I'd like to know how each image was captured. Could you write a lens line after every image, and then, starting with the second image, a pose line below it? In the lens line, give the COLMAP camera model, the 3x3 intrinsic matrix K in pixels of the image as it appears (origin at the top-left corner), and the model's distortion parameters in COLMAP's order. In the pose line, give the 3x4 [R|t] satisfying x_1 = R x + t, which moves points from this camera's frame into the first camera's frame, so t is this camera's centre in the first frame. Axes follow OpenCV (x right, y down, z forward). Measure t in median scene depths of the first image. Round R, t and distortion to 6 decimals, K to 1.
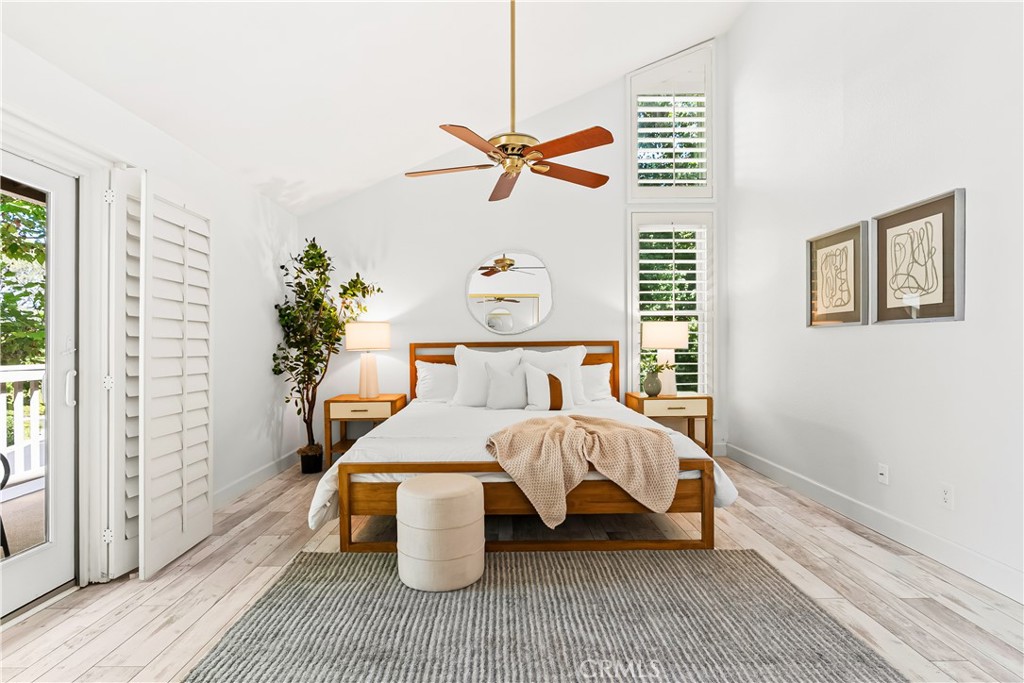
lens RADIAL K [[469.7, 0, 510.1], [0, 469.7, 343.1], [0, 0, 1]] dist [-0.002093, 0.000351]
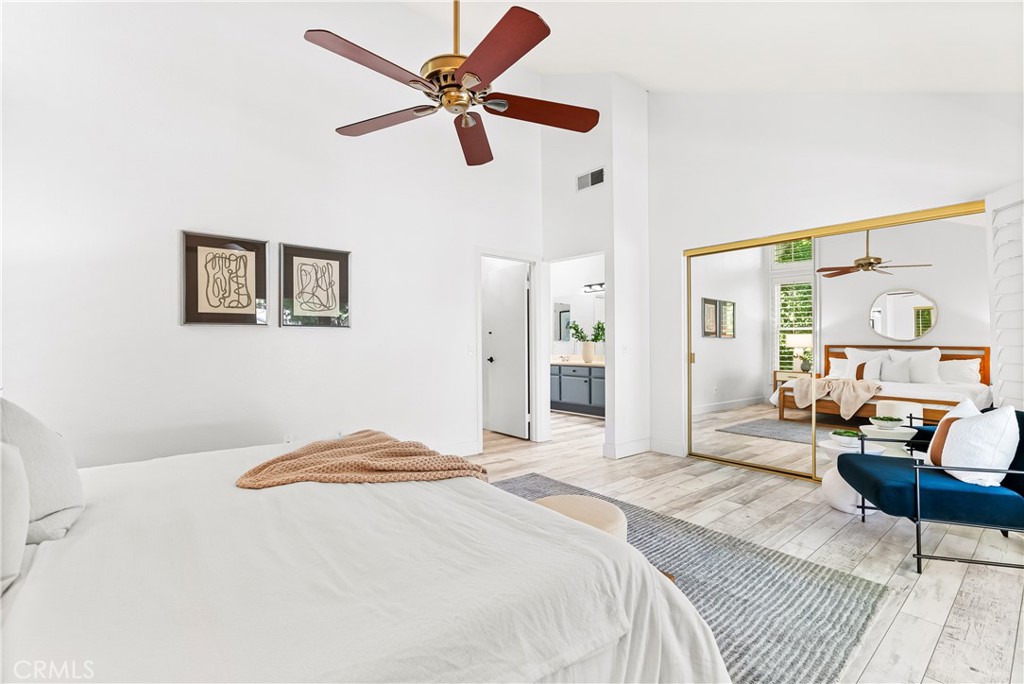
lens RADIAL K [[469.7, 0, 513.5], [0, 469.7, 341.4], [0, 0, 1]] dist [-0.002093, 0.000351]
pose [[-0.638112, 0.002388, 0.769939, -0.559716], [0.002640, 0.999996, -0.000914, 0.002409], [-0.769939, 0.001449, -0.638116, 1.223552]]
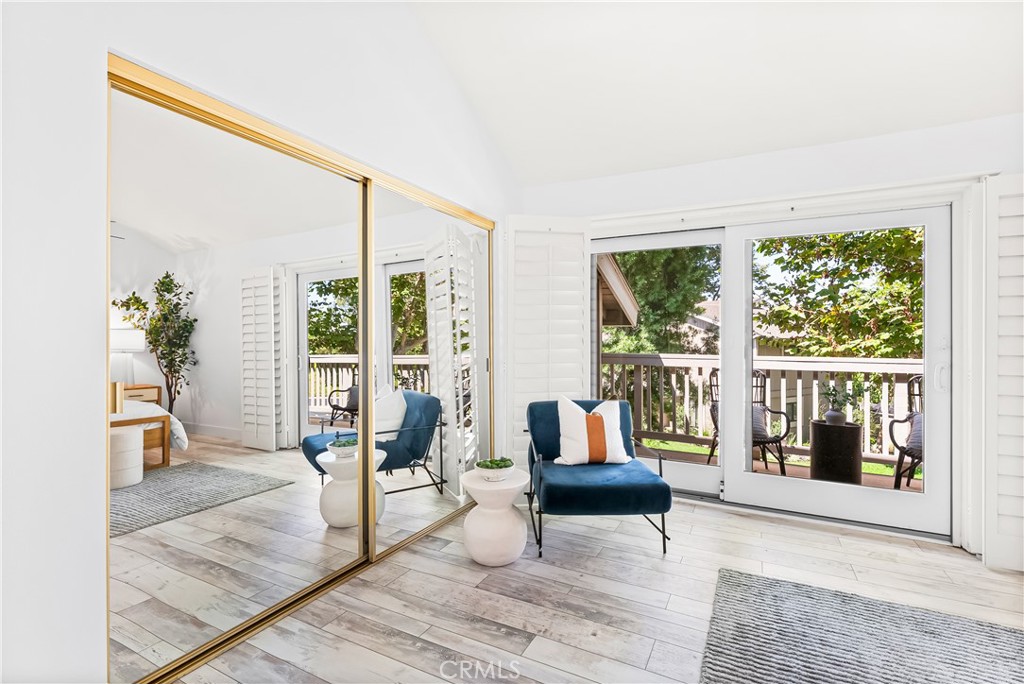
lens RADIAL K [[469.7, 0, 511.7], [0, 469.7, 344.3], [0, 0, 1]] dist [-0.002093, 0.000351]
pose [[-0.471773, 0.005294, -0.881704, 0.460131], [0.000948, 0.999984, 0.005497, 0.001870], [0.881720, 0.001758, -0.471770, 0.398603]]
